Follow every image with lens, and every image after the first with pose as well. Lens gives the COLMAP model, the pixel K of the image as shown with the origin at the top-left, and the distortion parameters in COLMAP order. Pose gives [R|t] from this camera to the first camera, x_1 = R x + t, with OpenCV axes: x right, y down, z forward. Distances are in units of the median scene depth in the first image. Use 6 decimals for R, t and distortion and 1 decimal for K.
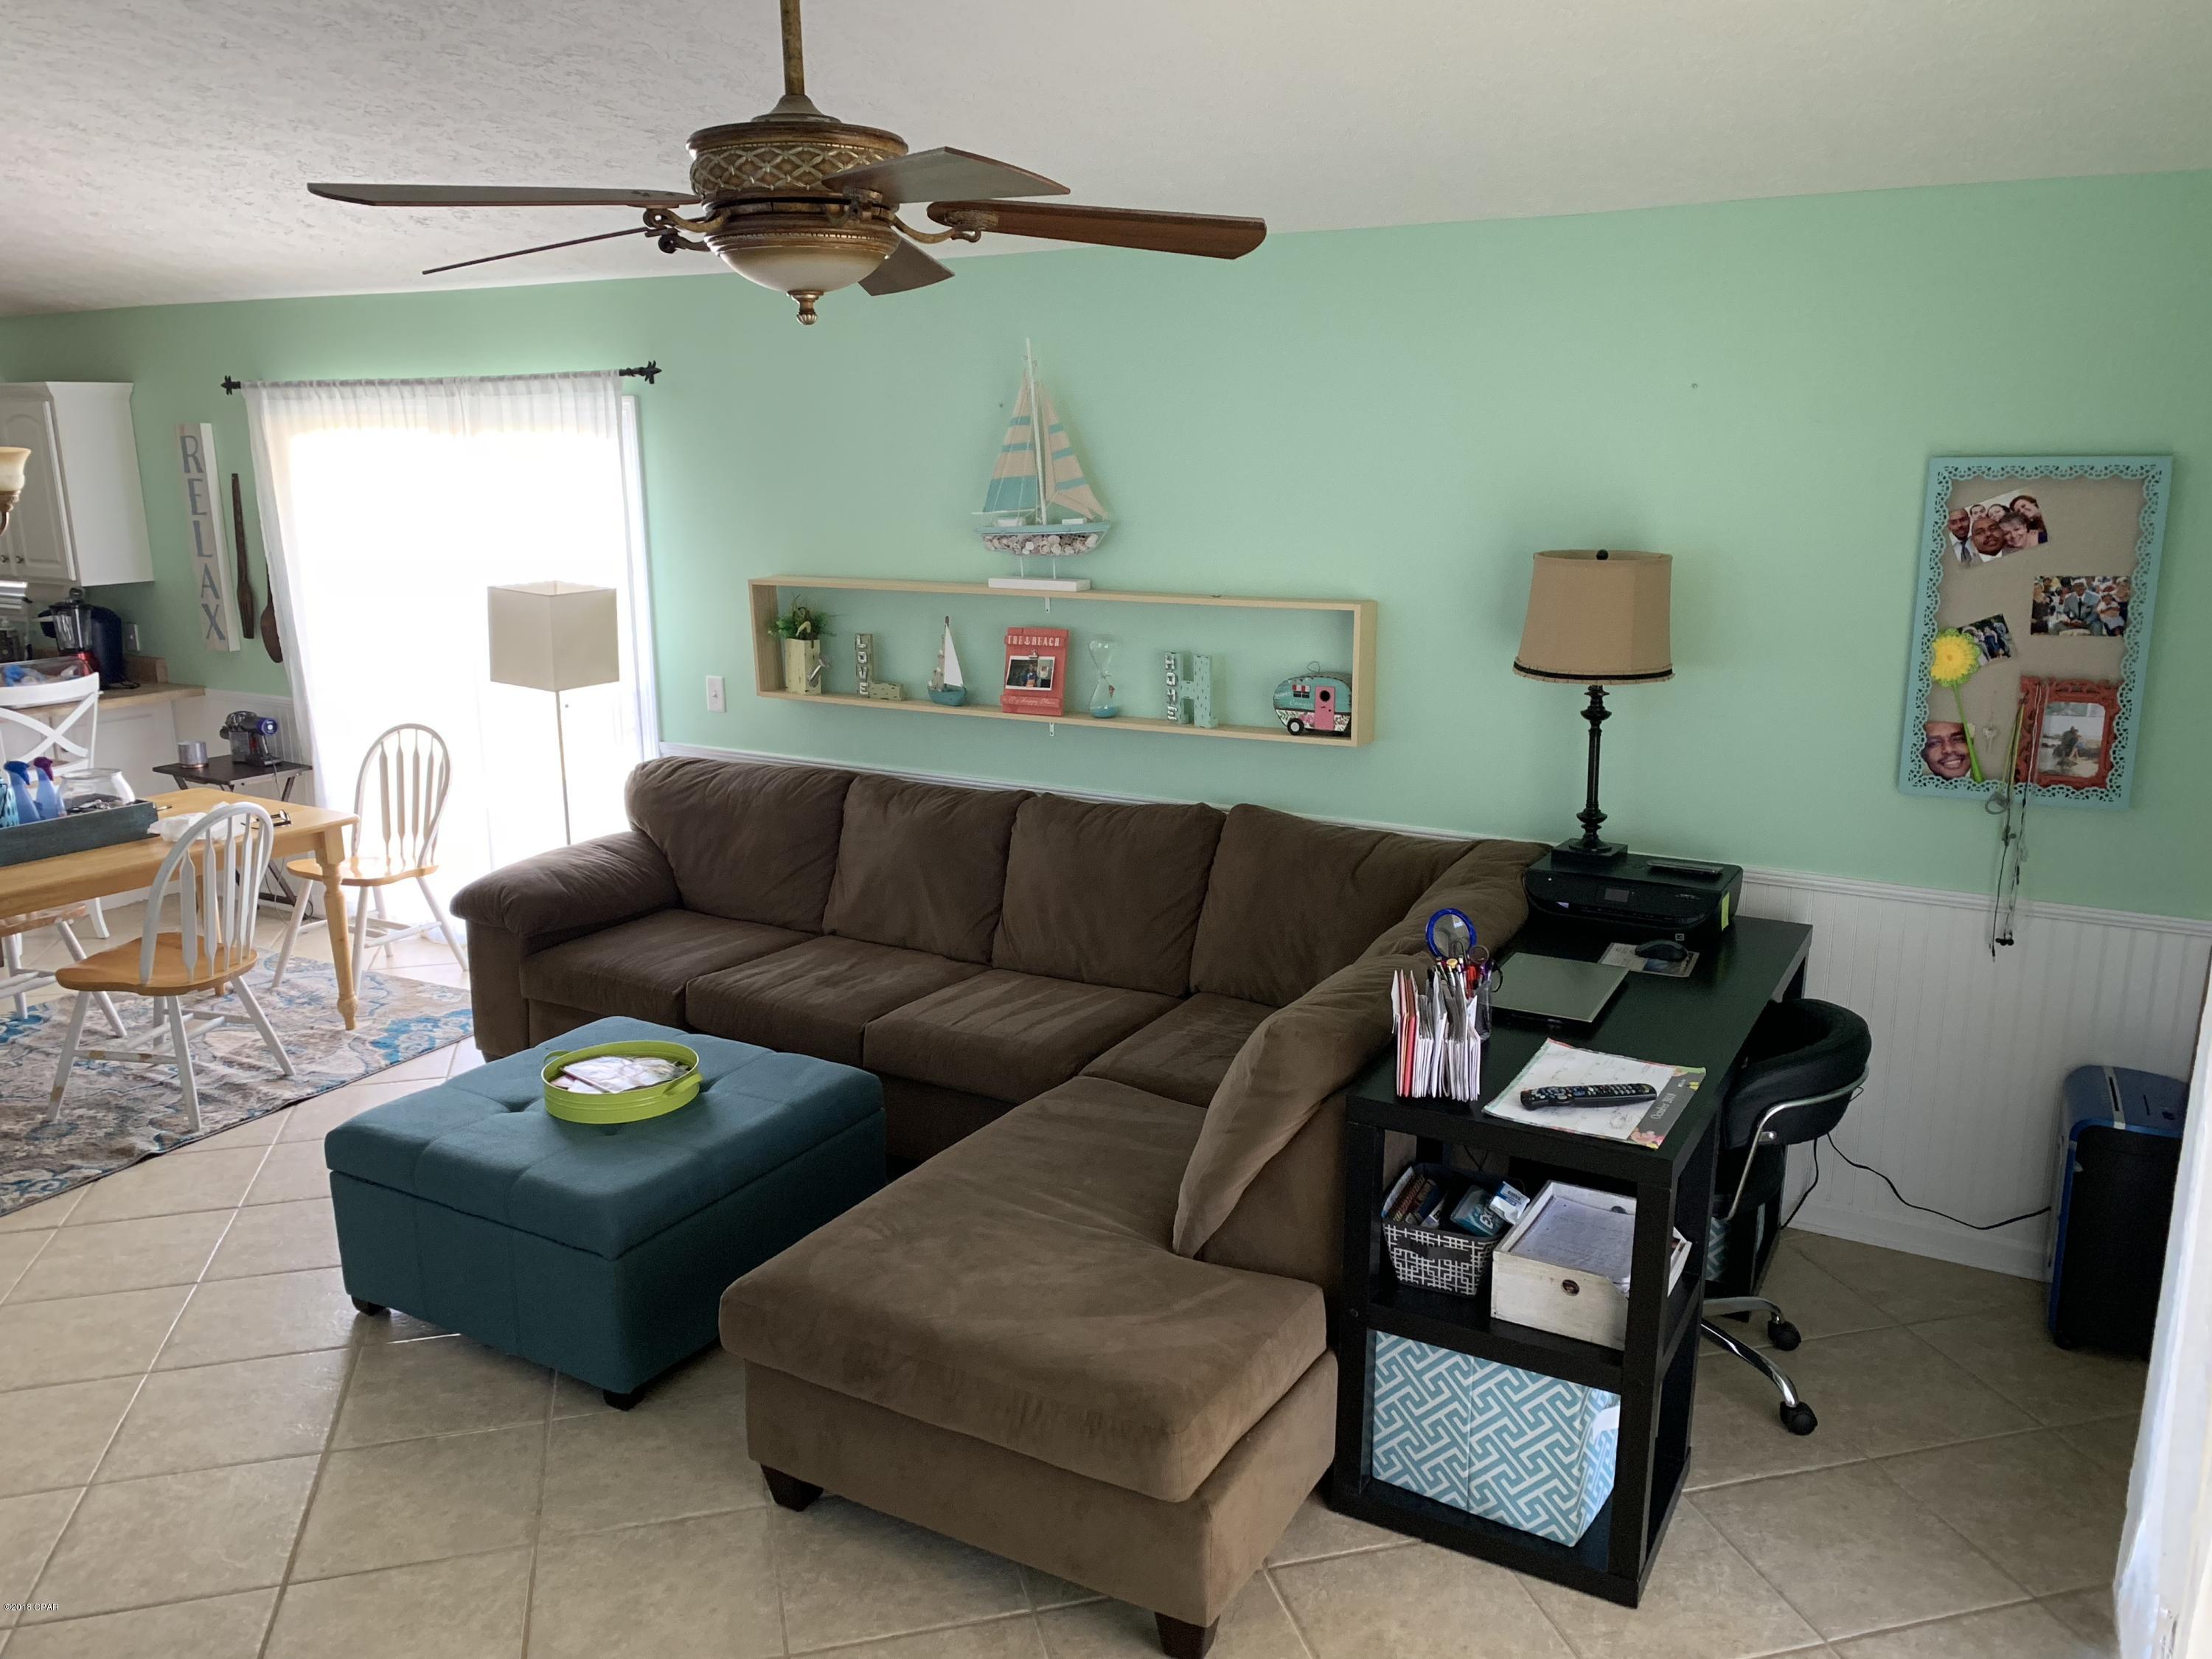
lens RADIAL K [[1692.3, 0, 1105.6], [0, 1692.3, 826.9], [0, 0, 1]] dist [0.028066, 0.002735]
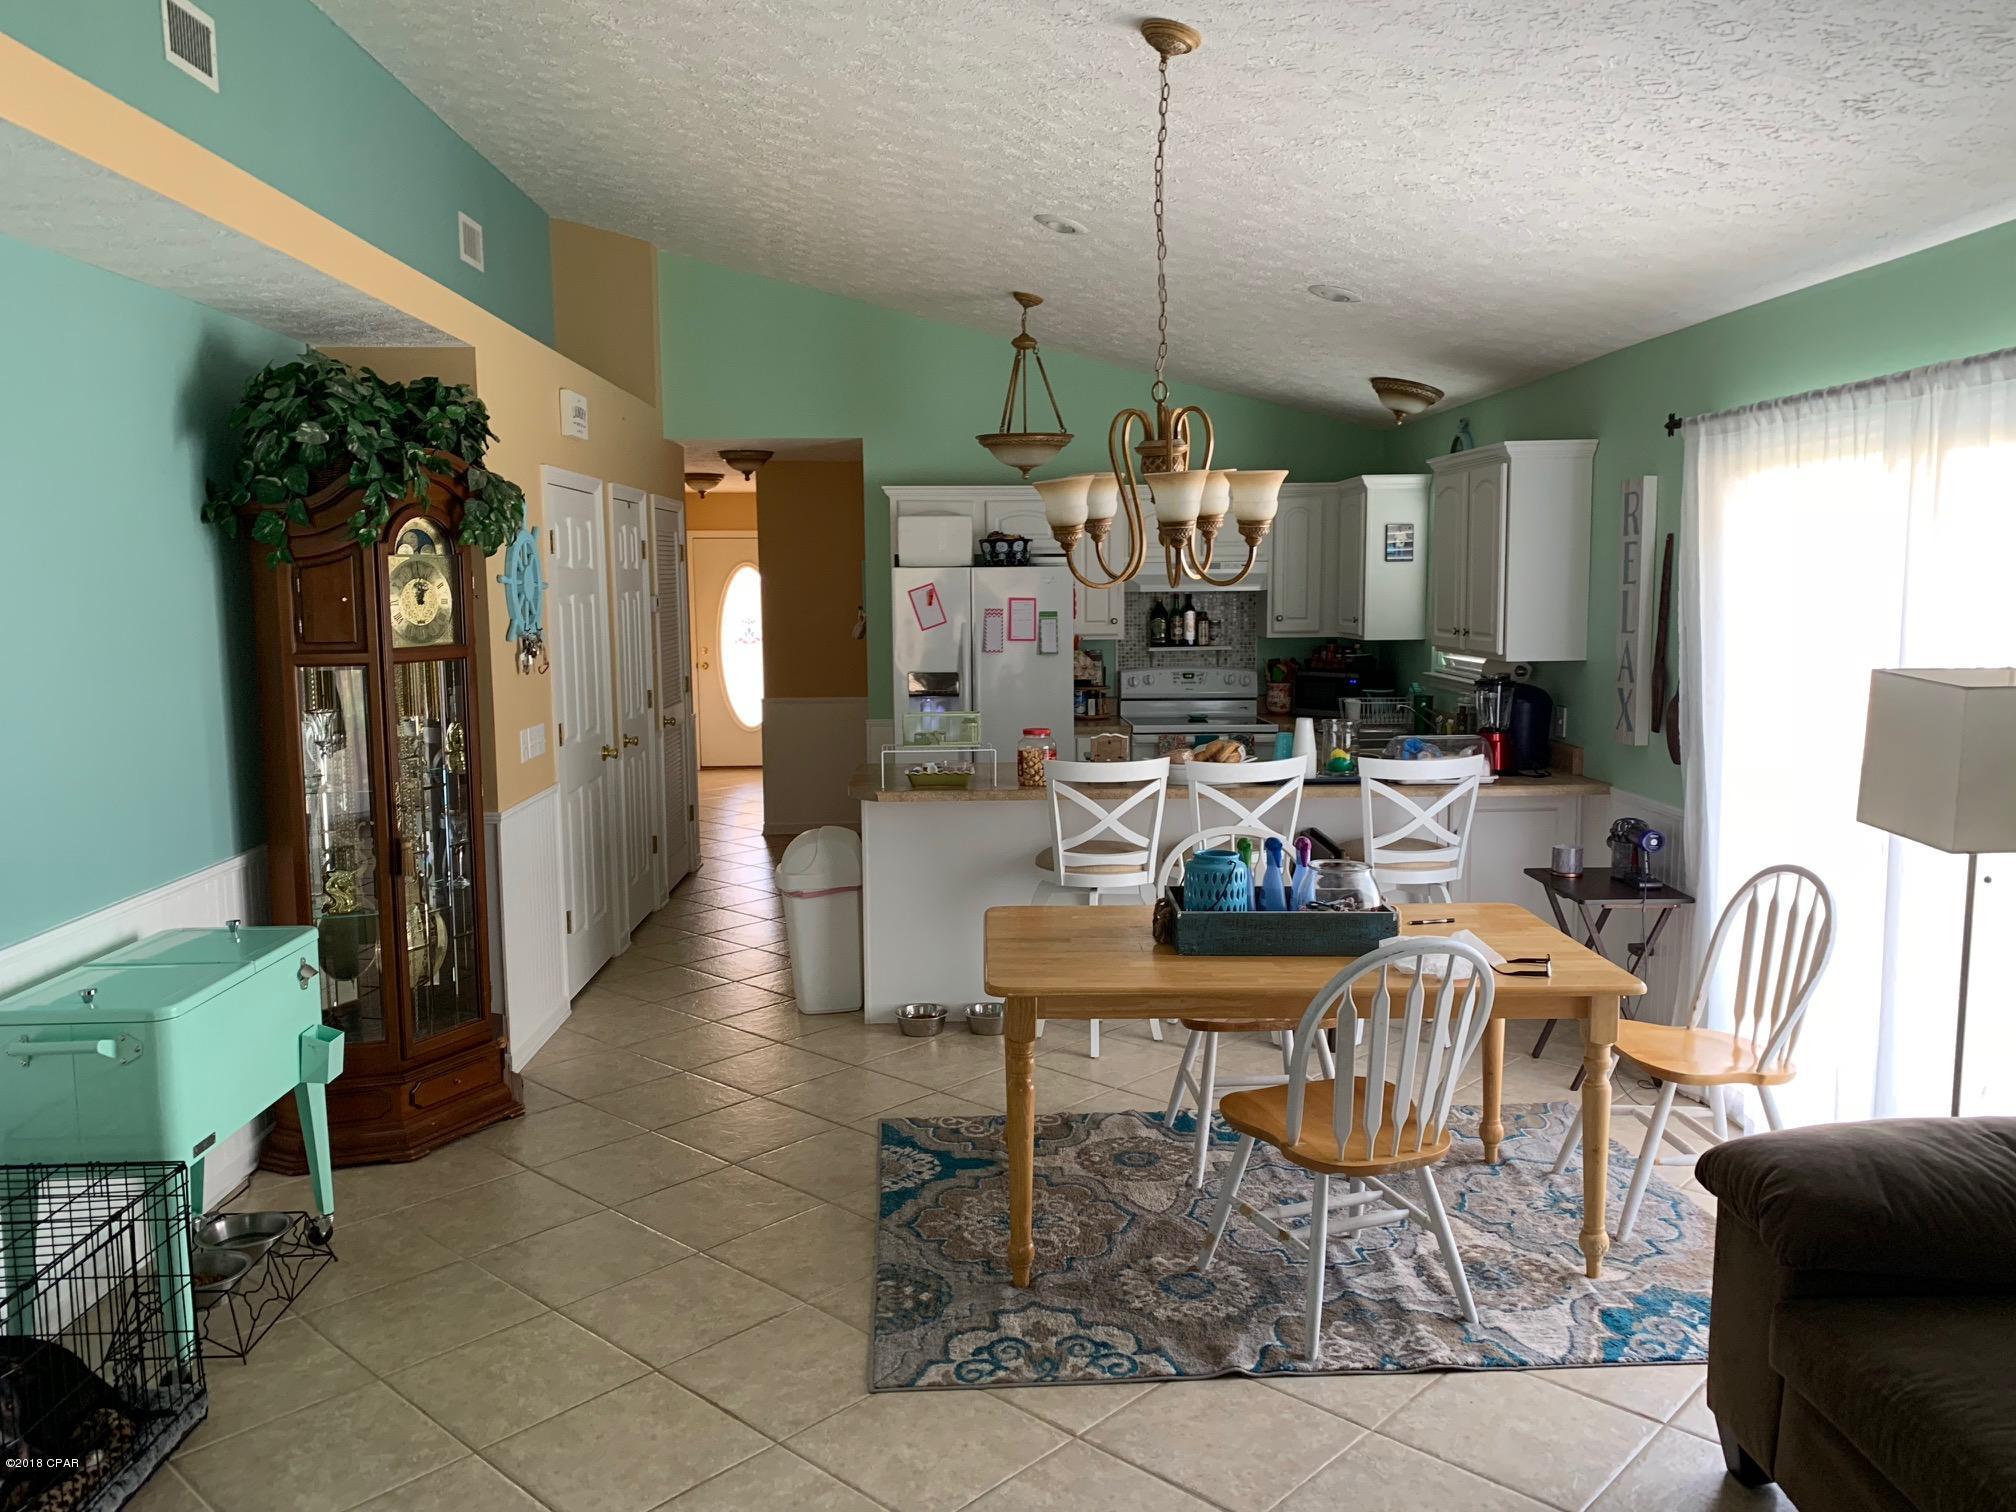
lens RADIAL K [[1542.4, 0, 1012.2], [0, 1542.4, 745.0], [0, 0, 1]] dist [0.028066, 0.002735]
pose [[0.532711, 0.093729, -0.841091, -0.045857], [-0.187864, 0.982149, -0.009537, -0.045421], [0.825182, 0.163091, 0.540810, 0.395846]]
